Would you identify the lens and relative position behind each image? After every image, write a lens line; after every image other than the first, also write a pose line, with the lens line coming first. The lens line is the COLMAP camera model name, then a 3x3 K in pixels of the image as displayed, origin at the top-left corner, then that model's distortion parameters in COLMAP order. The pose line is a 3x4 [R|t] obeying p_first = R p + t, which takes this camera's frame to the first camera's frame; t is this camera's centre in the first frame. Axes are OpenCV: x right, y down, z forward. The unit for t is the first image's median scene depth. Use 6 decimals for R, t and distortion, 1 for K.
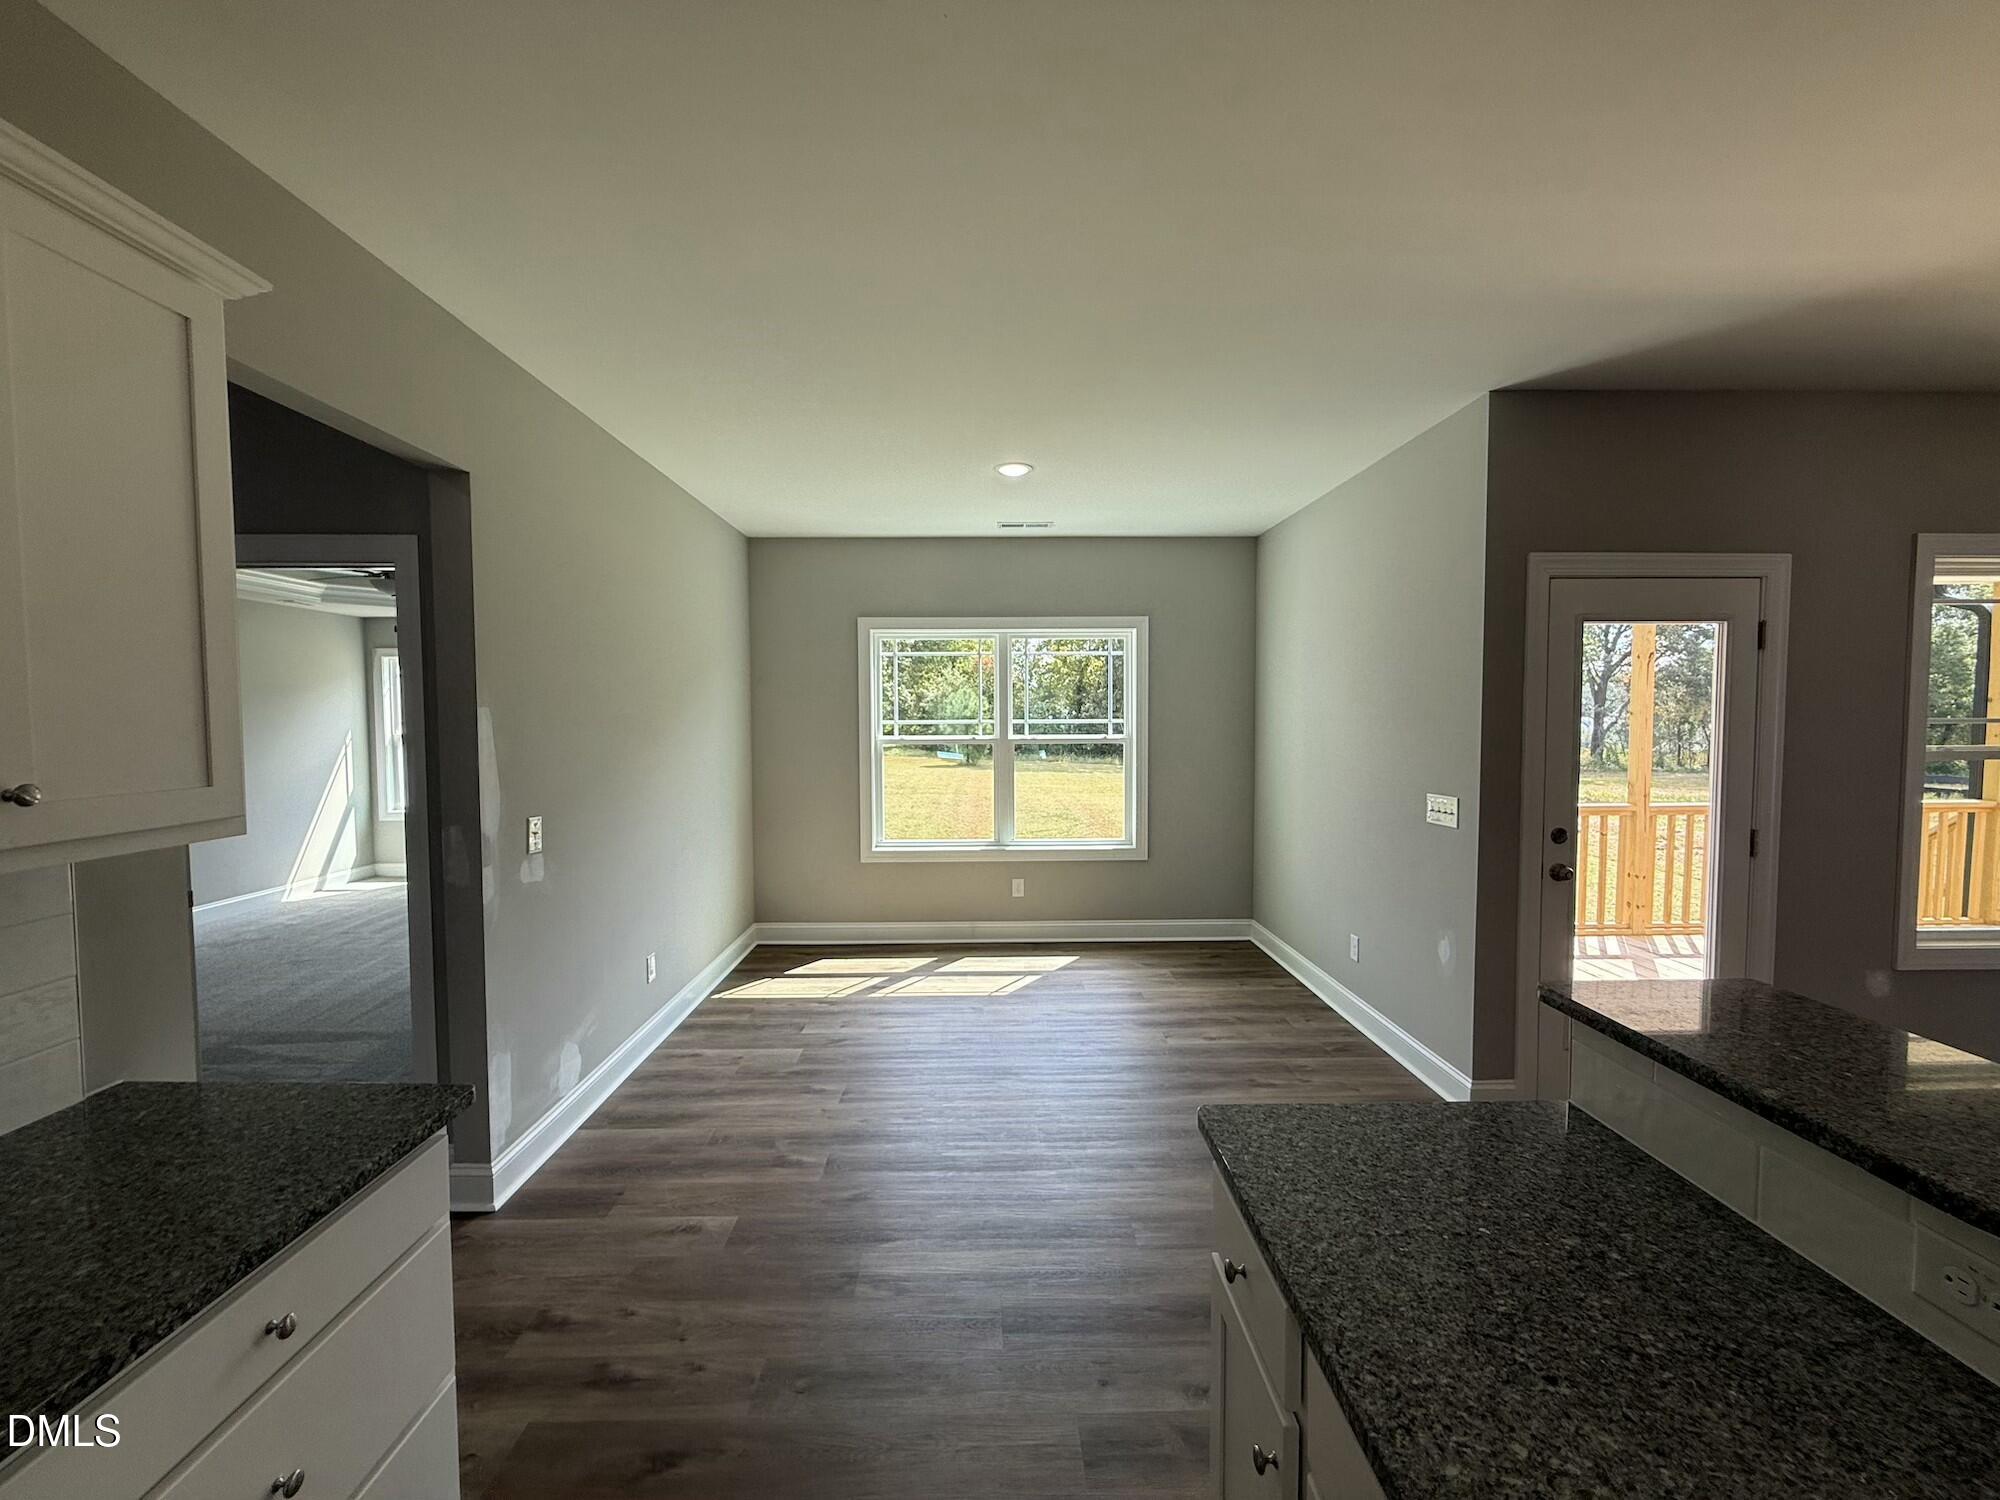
lens RADIAL K [[799.4, 0, 997.3], [0, 799.4, 753.0], [0, 0, 1]] dist [0.001298, 0.000106]
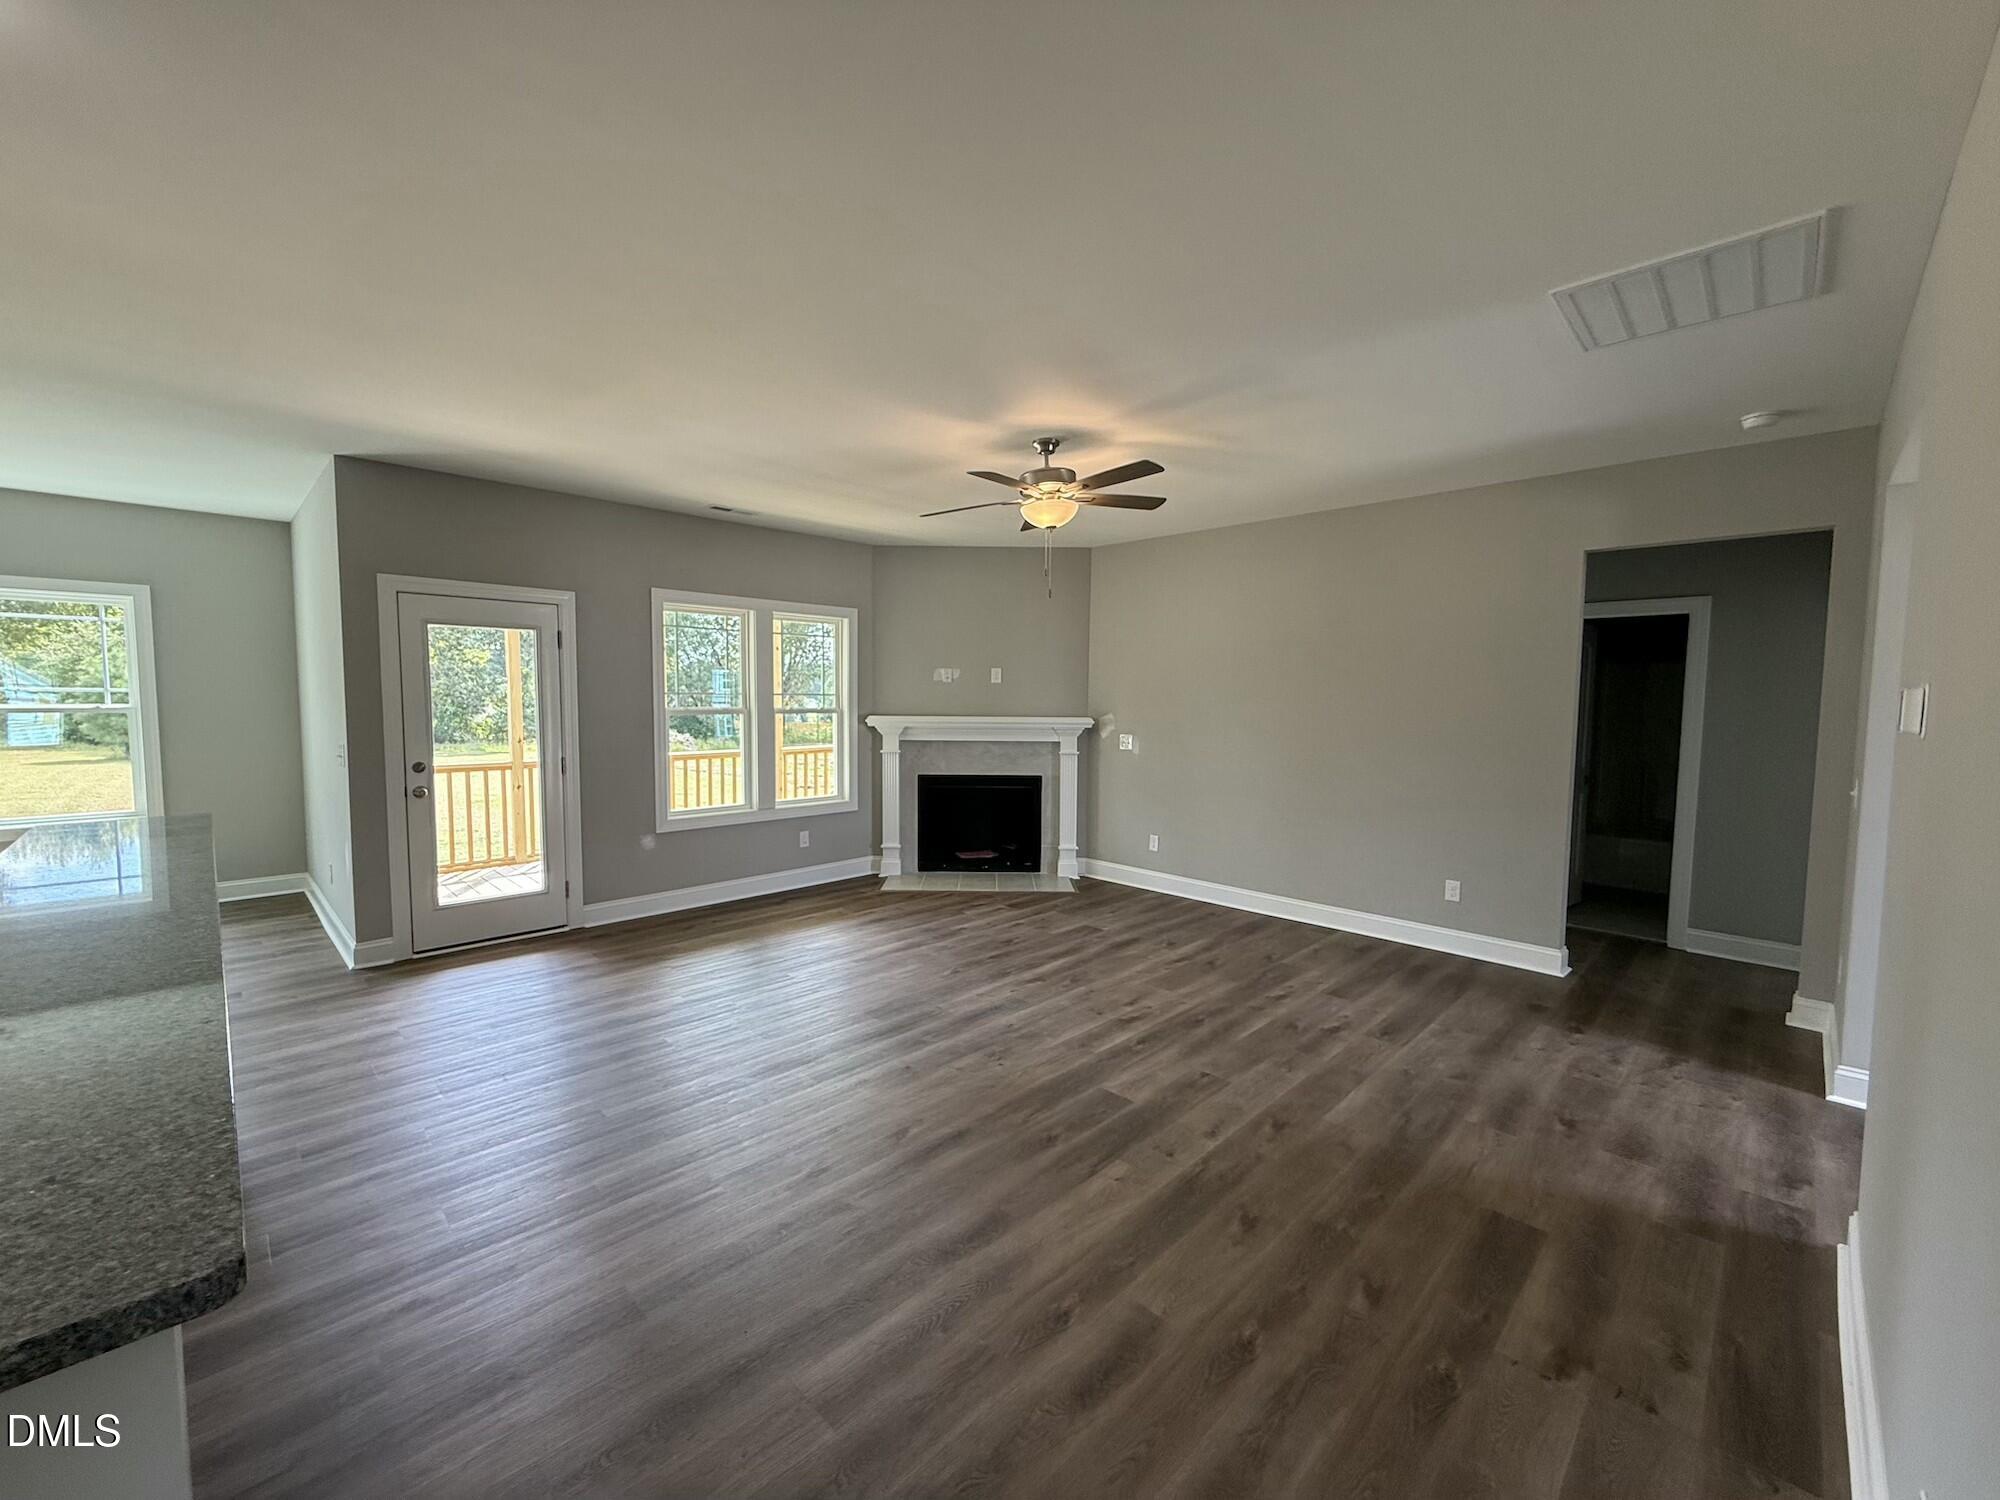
lens RADIAL K [[797.9, 0, 993.9], [0, 797.9, 751.6], [0, 0, 1]] dist [-0.001627, 0.000342]
pose [[0.719544, -0.037905, 0.693412, 0.242597], [0.022545, 0.999258, 0.031229, 0.028255], [-0.694081, -0.006838, 0.719865, -0.436030]]
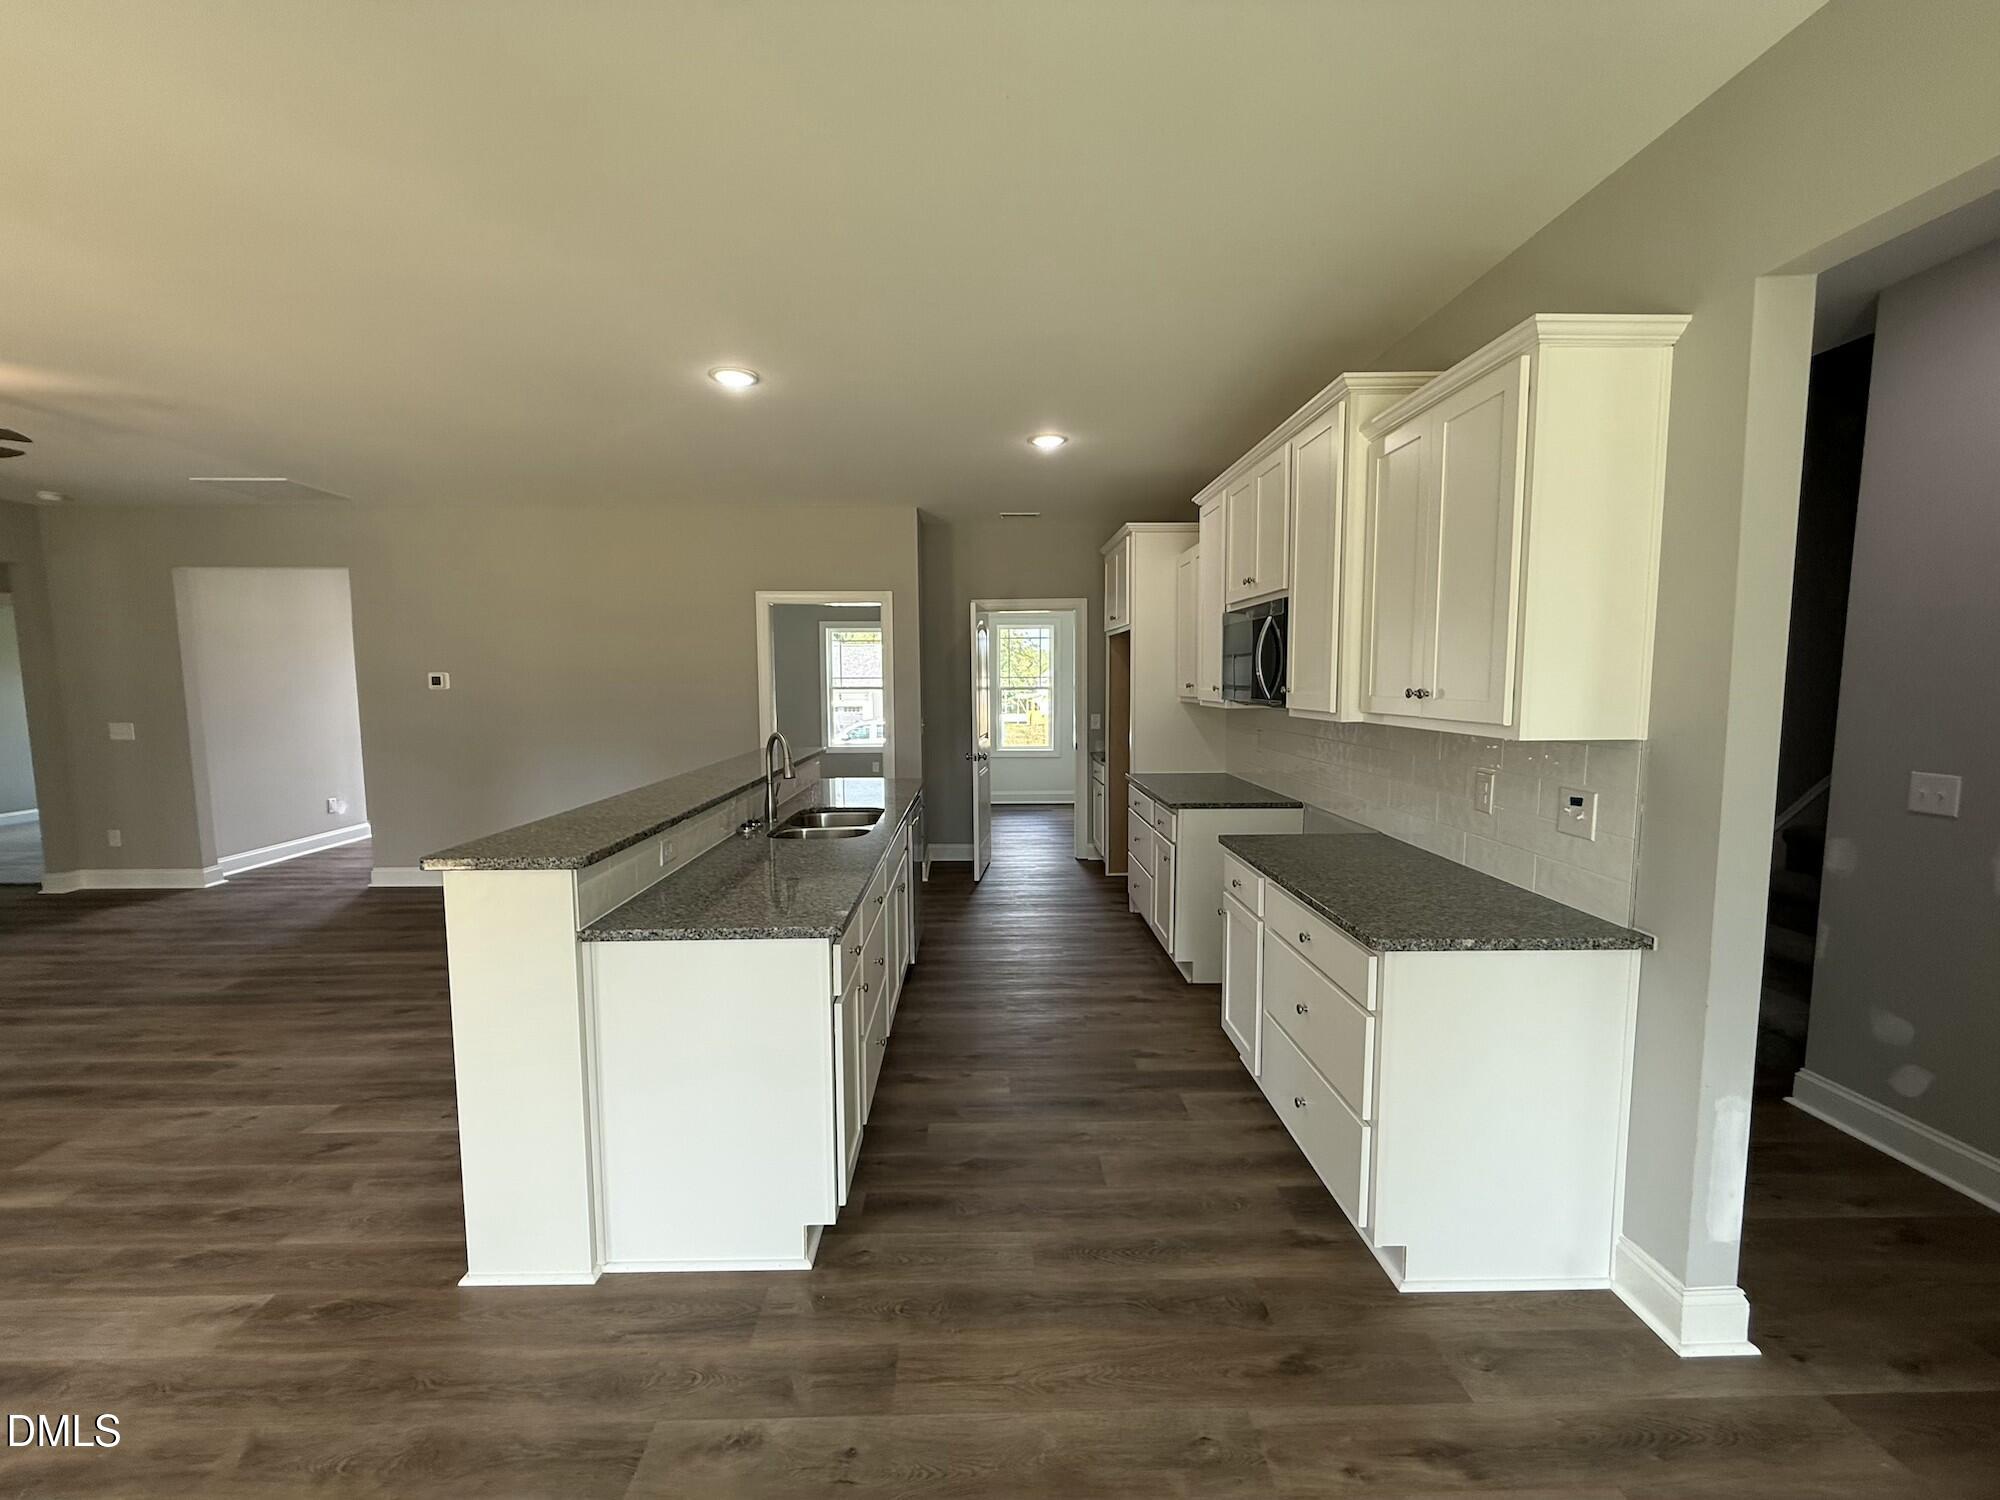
lens RADIAL K [[797.9, 0, 997.6], [0, 797.9, 752.2], [0, 0, 1]] dist [-0.001627, 0.000342]
pose [[-0.999941, 0.009286, -0.005715, -0.009926], [0.008374, 0.989704, 0.142882, -0.020505], [0.006983, 0.142825, -0.989723, 0.575639]]
